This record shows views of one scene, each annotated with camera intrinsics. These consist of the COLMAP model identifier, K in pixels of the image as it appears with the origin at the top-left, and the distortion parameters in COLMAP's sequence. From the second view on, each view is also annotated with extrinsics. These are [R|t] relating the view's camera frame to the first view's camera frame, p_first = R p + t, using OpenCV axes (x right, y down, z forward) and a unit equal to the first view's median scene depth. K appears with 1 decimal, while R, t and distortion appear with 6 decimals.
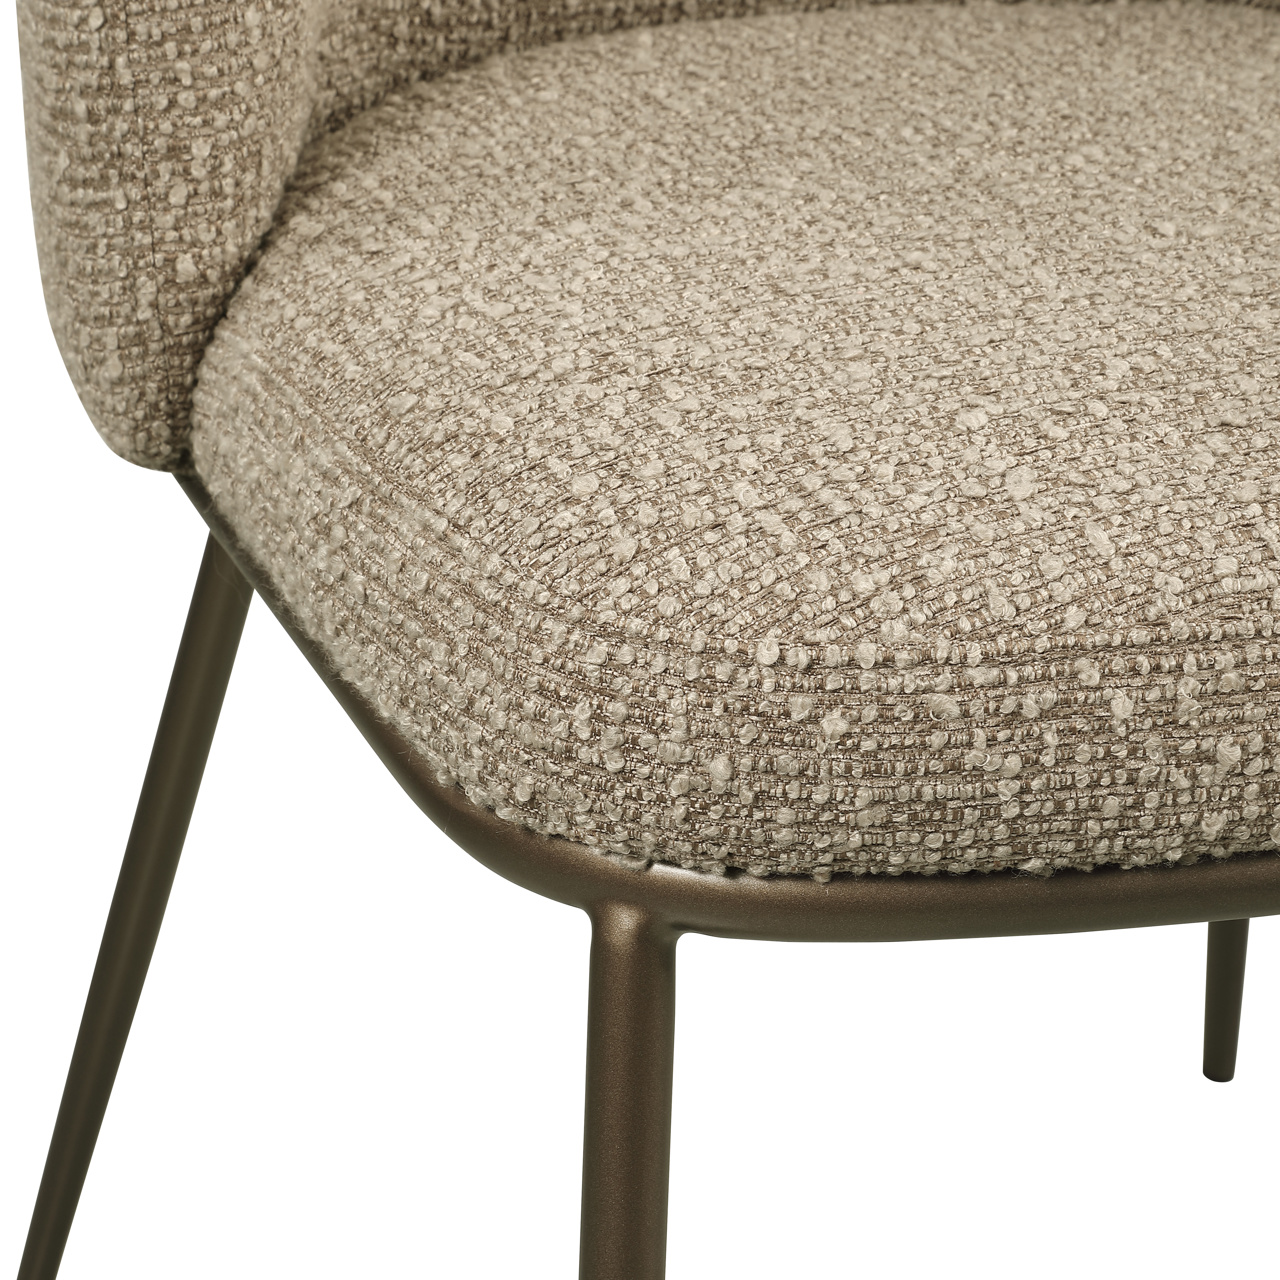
lens RADIAL K [[3264.7, 0, 640.0], [0, 3264.7, 640.0], [0, 0, 1]] dist [0.689766, -3.800497]
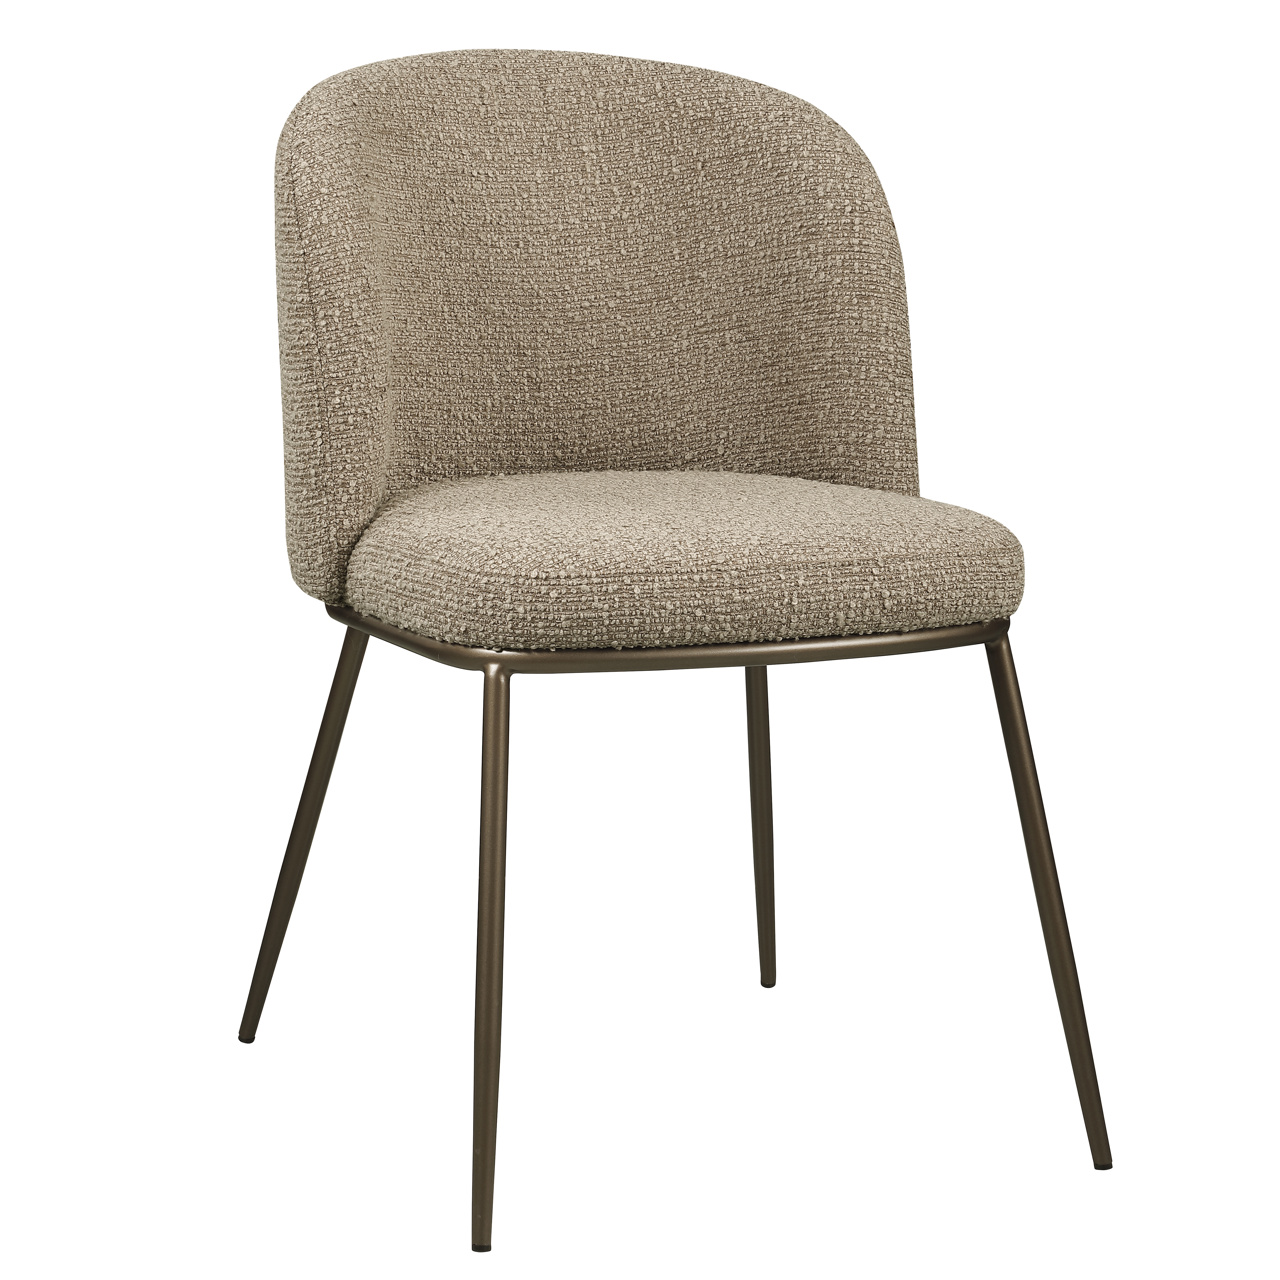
lens RADIAL K [[3832.1, 0, 640.0], [0, 3832.1, 640.0], [0, 0, 1]] dist [0.406233, 0.310598]
pose [[0.999643, -0.021178, 0.016292, 0.081576], [0.024813, 0.961988, -0.271964, 1.142259], [-0.009913, 0.272271, 0.962170, -2.795235]]
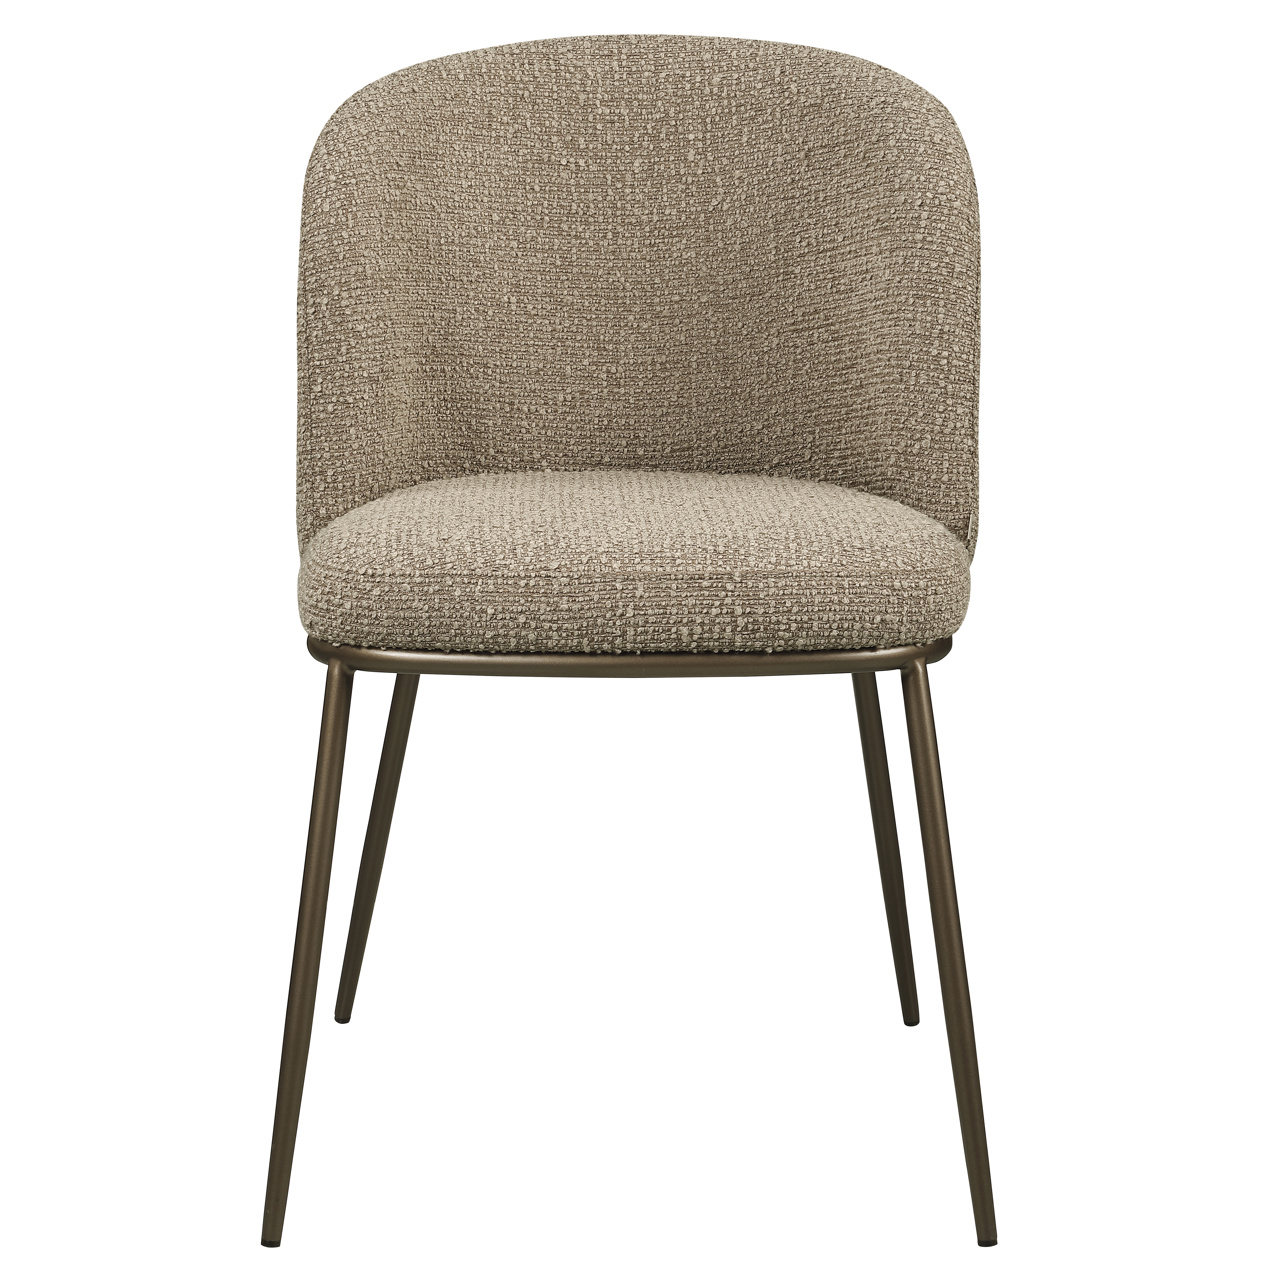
lens RADIAL K [[3918.9, 0, 640.9], [0, 3918.9, 665.3], [0, 0, 1]] dist [0.450975, 0.713609]
pose [[0.912858, 0.040745, -0.406238, 1.914643], [-0.147817, 0.960488, -0.235823, 0.991697], [0.380578, 0.275322, 0.882812, -2.398818]]
